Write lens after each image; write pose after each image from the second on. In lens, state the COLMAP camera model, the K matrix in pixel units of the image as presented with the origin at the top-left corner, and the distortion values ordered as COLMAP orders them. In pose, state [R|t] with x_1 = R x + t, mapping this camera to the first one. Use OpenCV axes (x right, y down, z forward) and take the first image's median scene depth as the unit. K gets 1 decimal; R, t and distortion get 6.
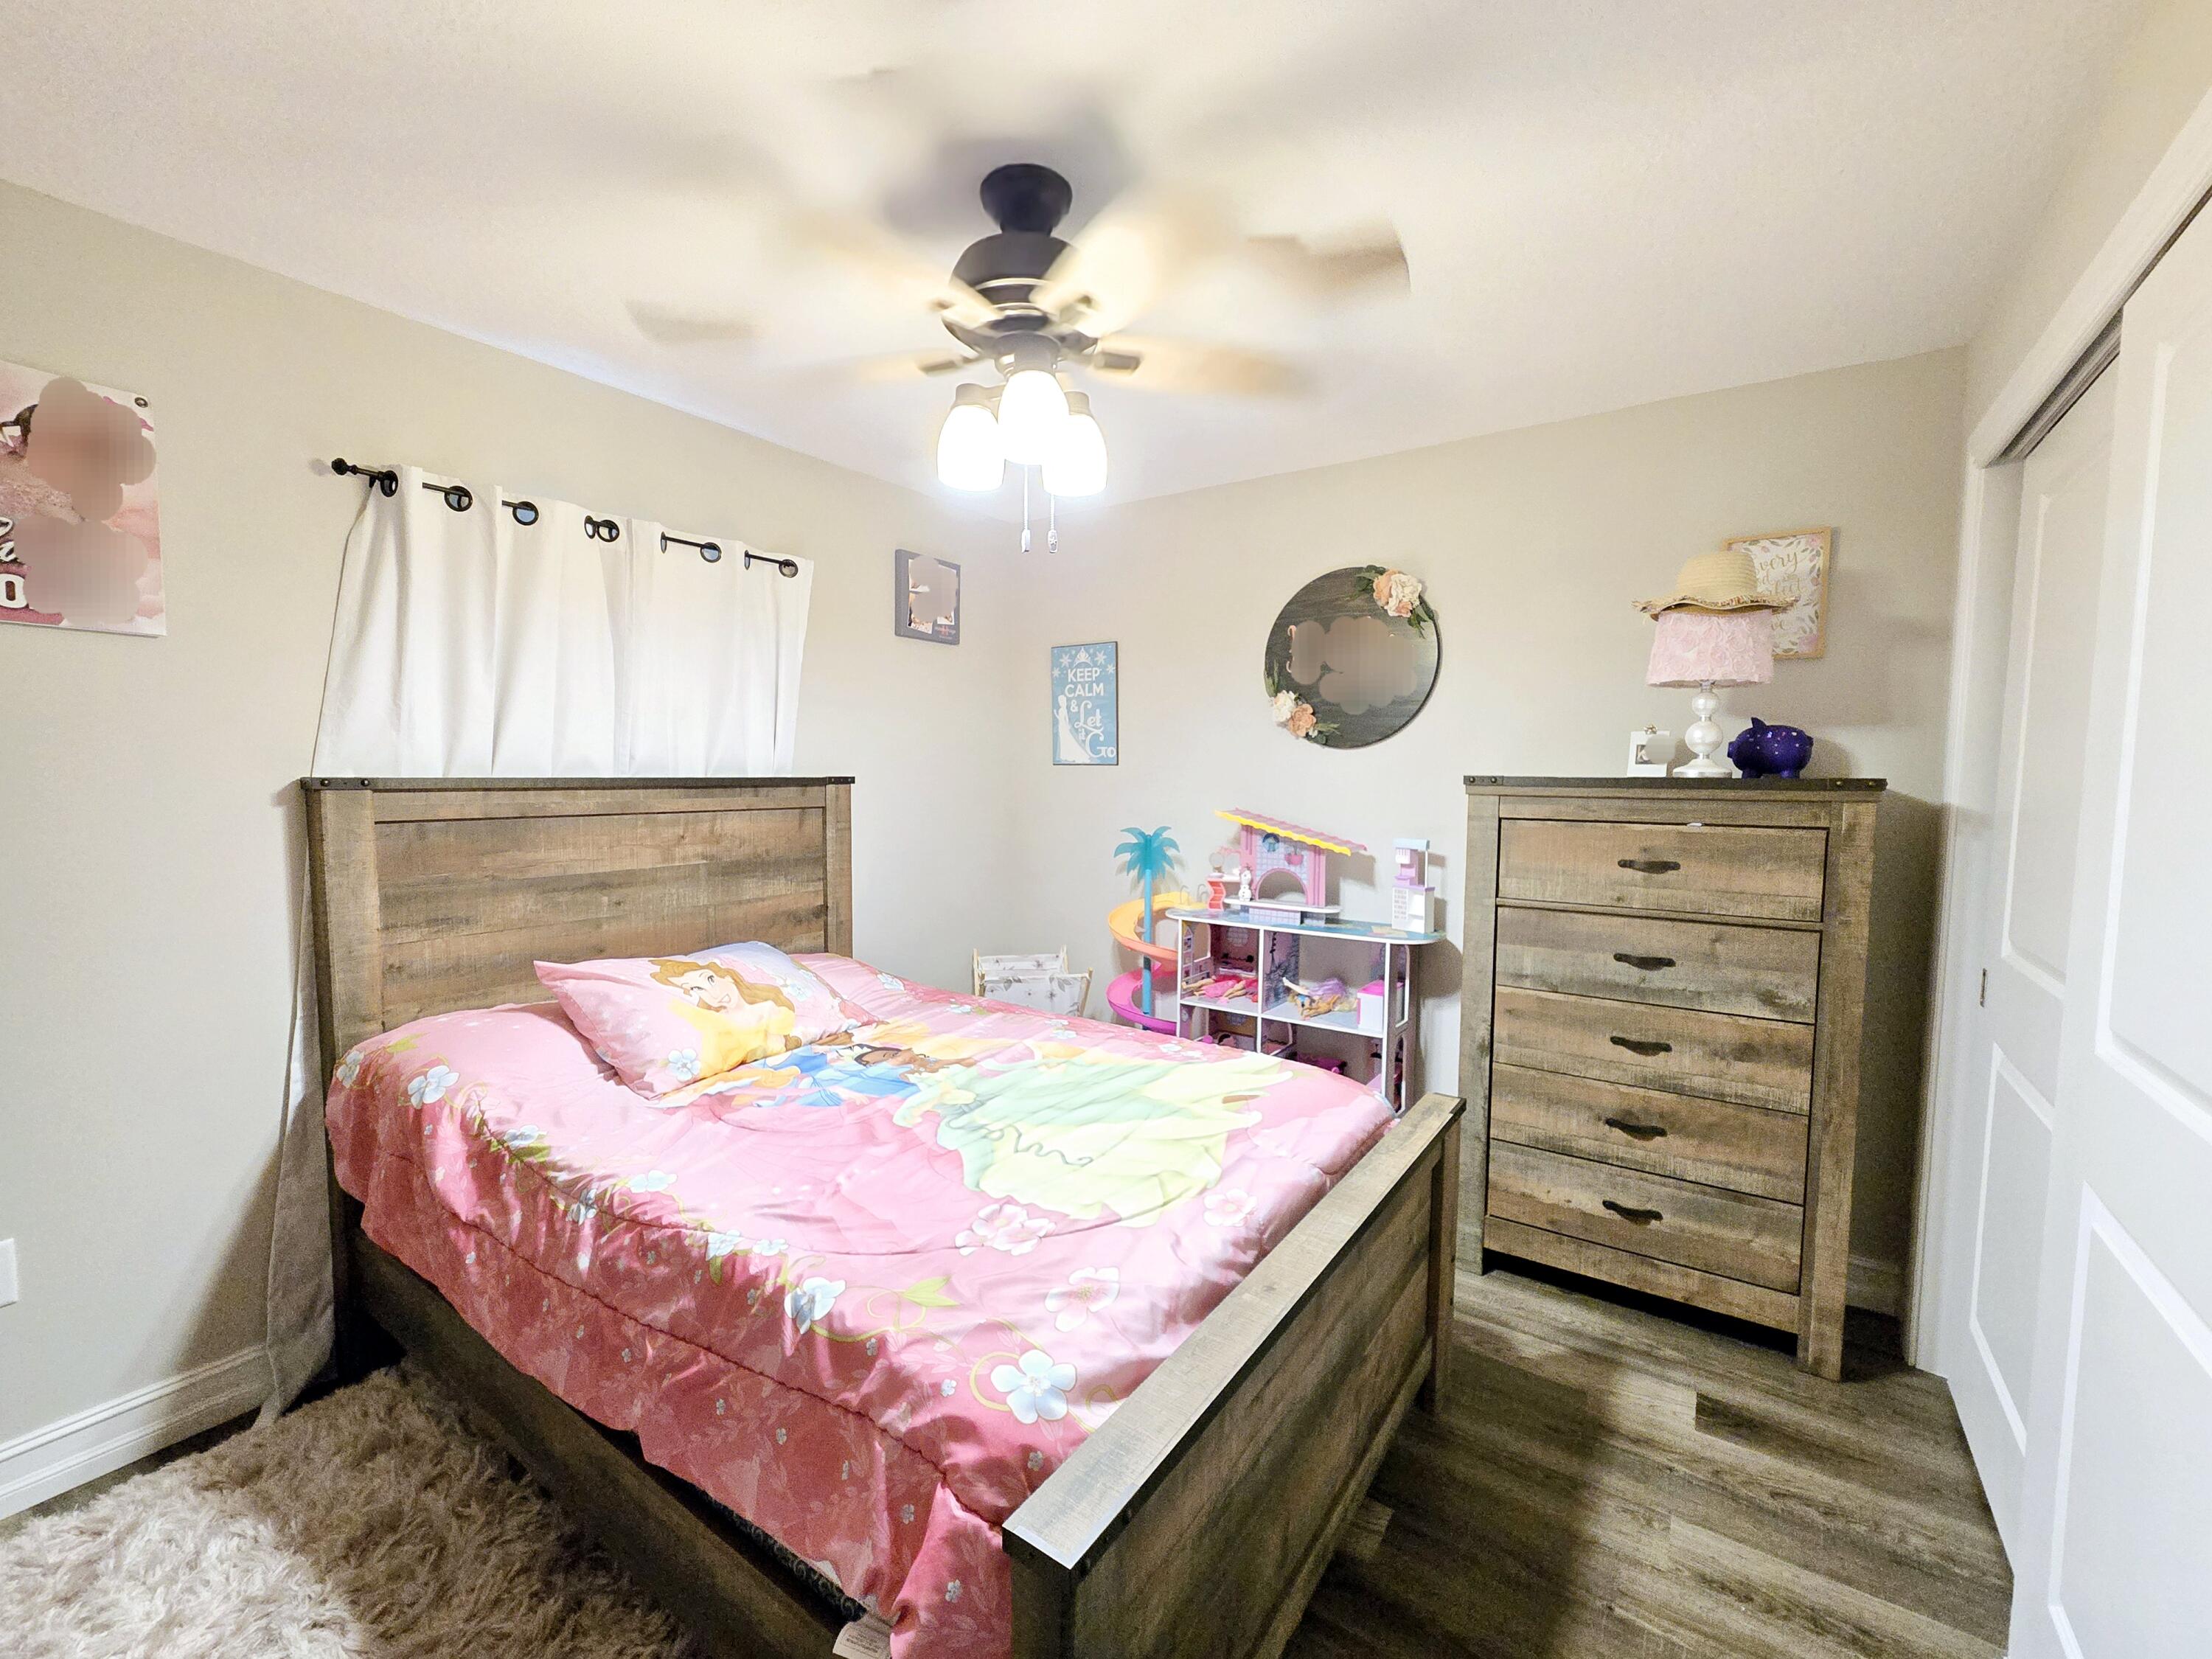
lens RADIAL K [[906.0, 0, 1097.9], [0, 906.0, 829.5], [0, 0, 1]] dist [-0.000673, 0.000098]
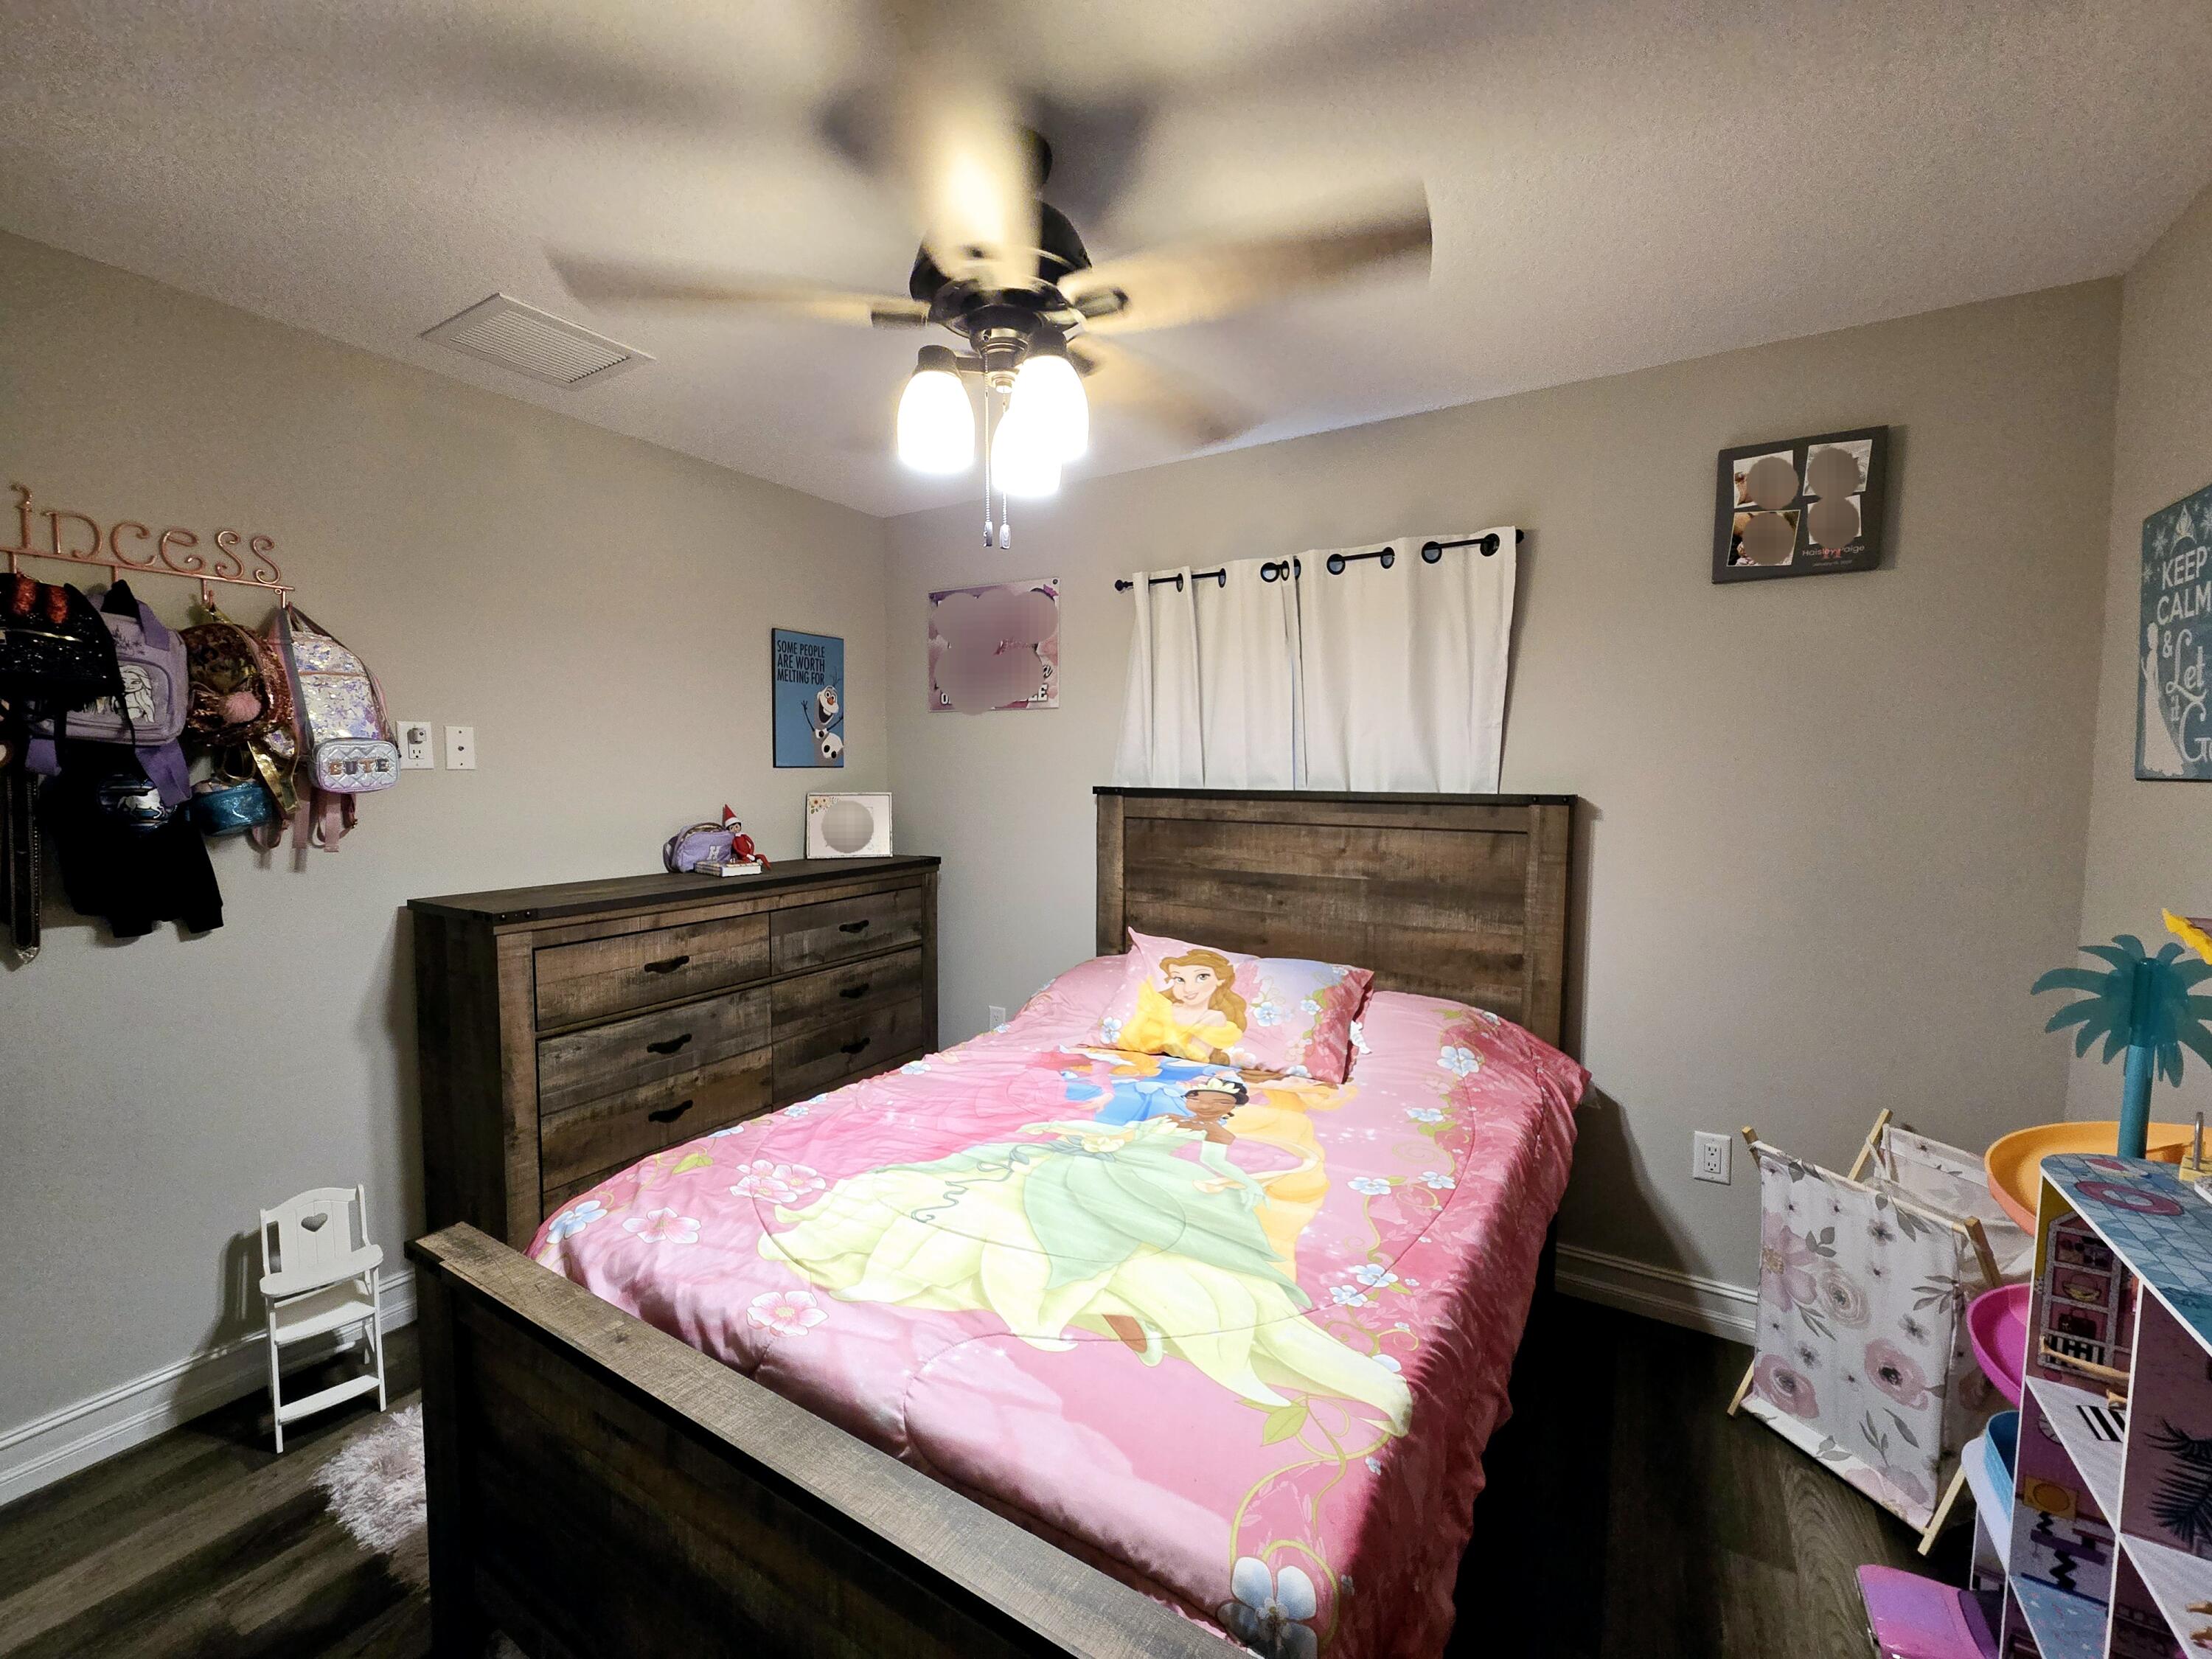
lens RADIAL K [[906.0, 0, 1097.9], [0, 906.0, 829.5], [0, 0, 1]] dist [-0.000673, 0.000098]
pose [[0.060966, 0.058316, -0.996435, 0.608747], [-0.069884, 0.996091, 0.054020, -0.057651], [0.995690, 0.066341, 0.064803, 0.754009]]
